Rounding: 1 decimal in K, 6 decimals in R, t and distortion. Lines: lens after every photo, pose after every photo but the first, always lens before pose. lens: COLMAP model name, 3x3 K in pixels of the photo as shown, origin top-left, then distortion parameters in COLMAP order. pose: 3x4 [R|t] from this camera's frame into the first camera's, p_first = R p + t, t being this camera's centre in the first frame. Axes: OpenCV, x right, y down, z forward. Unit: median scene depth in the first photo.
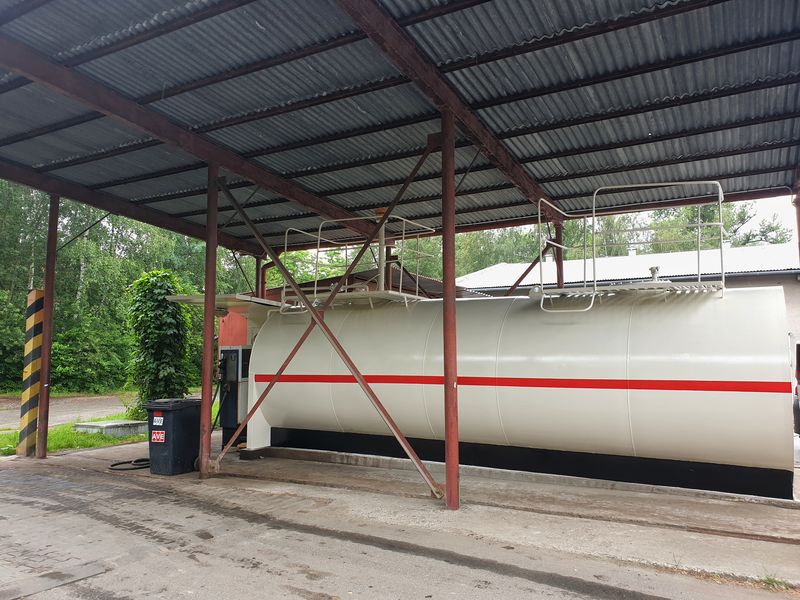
lens RADIAL K [[615.1, 0, 398.8], [0, 615.1, 296.2], [0, 0, 1]] dist [0.004610, 0.010515]
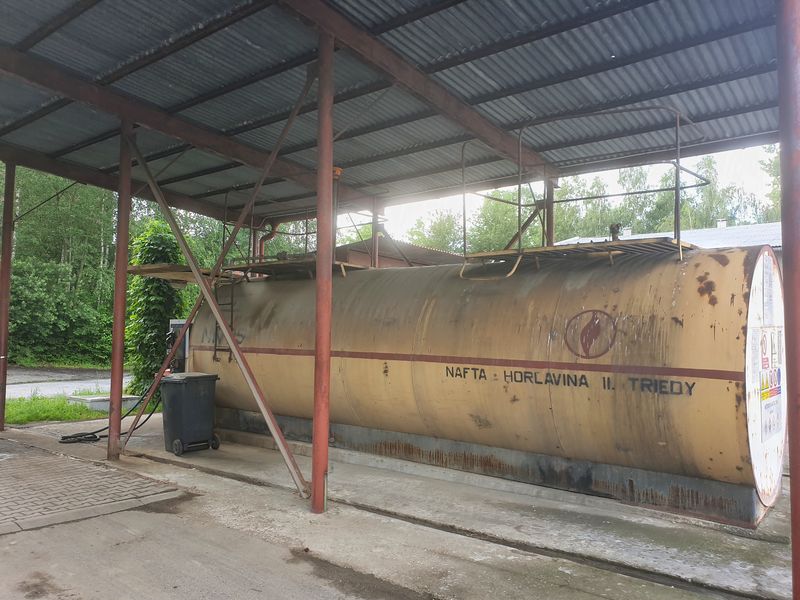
lens RADIAL K [[615.1, 0, 400.8], [0, 615.1, 303.8], [0, 0, 1]] dist [0.004610, 0.010515]
pose [[0.988039, 0.006070, -0.154087, 0.223318], [0.000925, 0.998974, 0.045287, 0.015794], [0.154204, -0.044888, 0.987019, 0.135556]]
